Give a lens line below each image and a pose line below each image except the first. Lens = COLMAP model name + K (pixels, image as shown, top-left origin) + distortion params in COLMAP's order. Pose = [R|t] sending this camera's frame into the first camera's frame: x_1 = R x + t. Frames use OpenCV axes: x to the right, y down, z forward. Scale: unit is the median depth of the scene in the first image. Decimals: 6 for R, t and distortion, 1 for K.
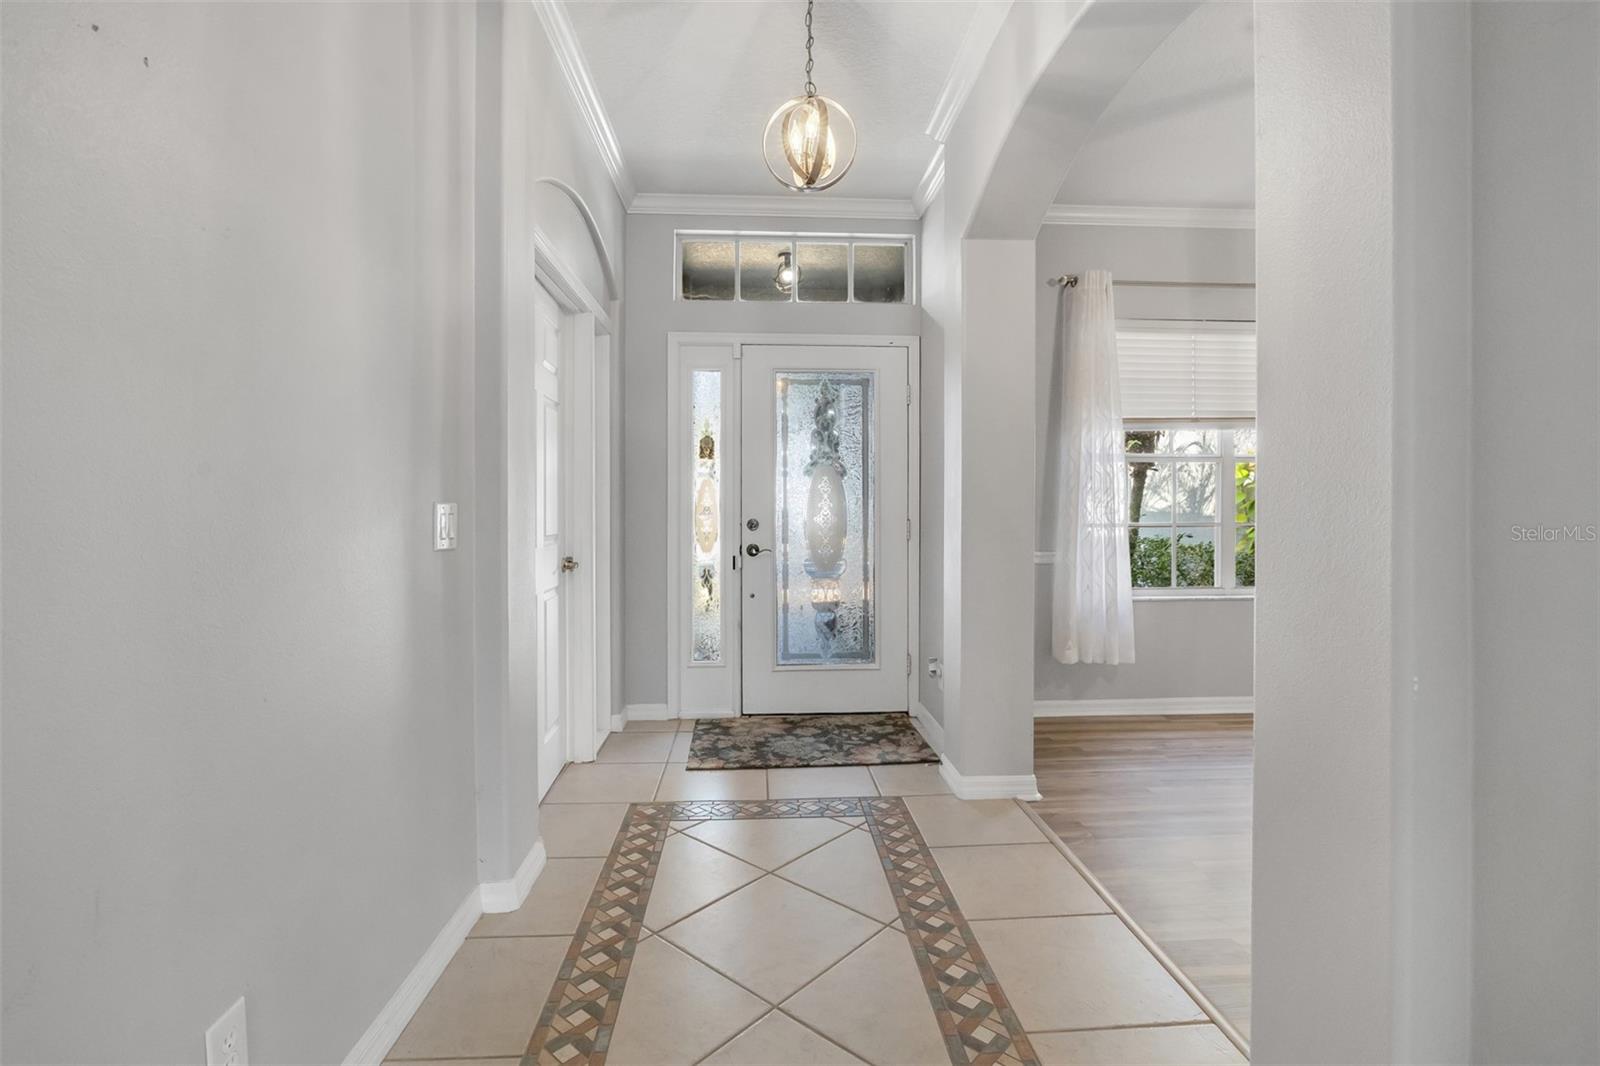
lens RADIAL K [[737.3, 0, 796.3], [0, 737.3, 510.8], [0, 0, 1]] dist [-0.015545, 0.000478]
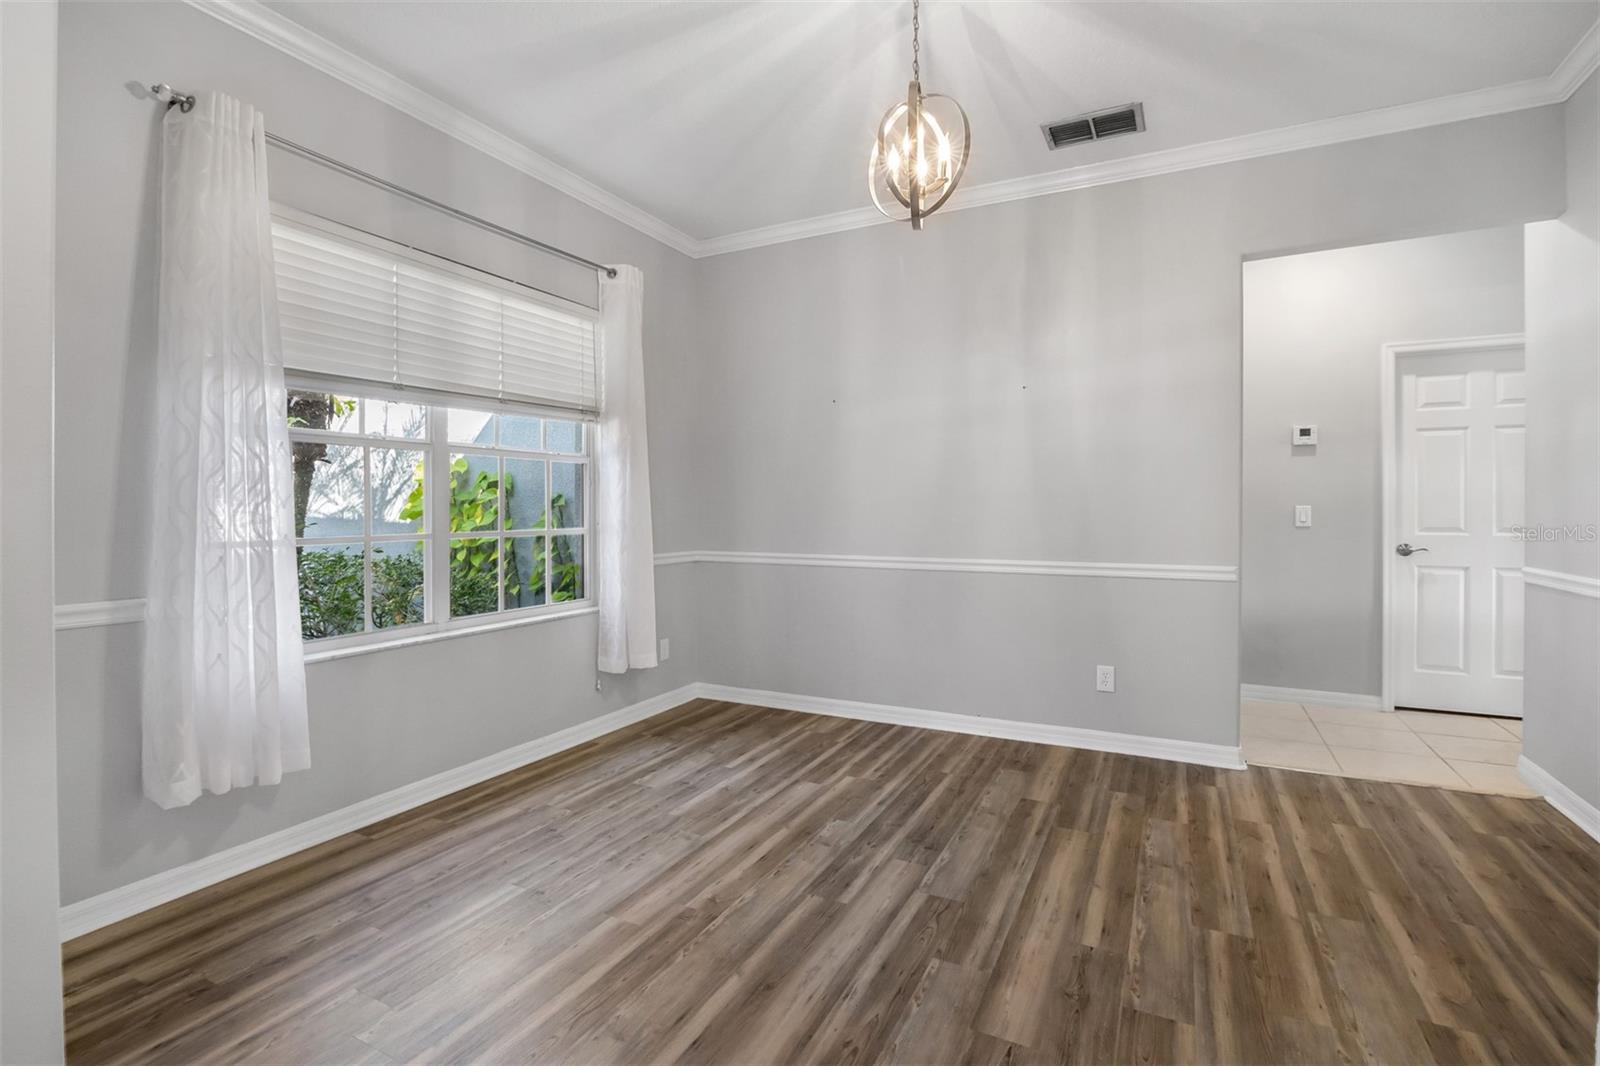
lens RADIAL K [[737.3, 0, 796.3], [0, 737.3, 510.8], [0, 0, 1]] dist [-0.015545, 0.000478]
pose [[0.503768, -0.005622, 0.863821, 0.133752], [0.010116, 0.999949, 0.000609, -0.003161], [-0.863780, 0.008431, 0.503799, 0.327239]]
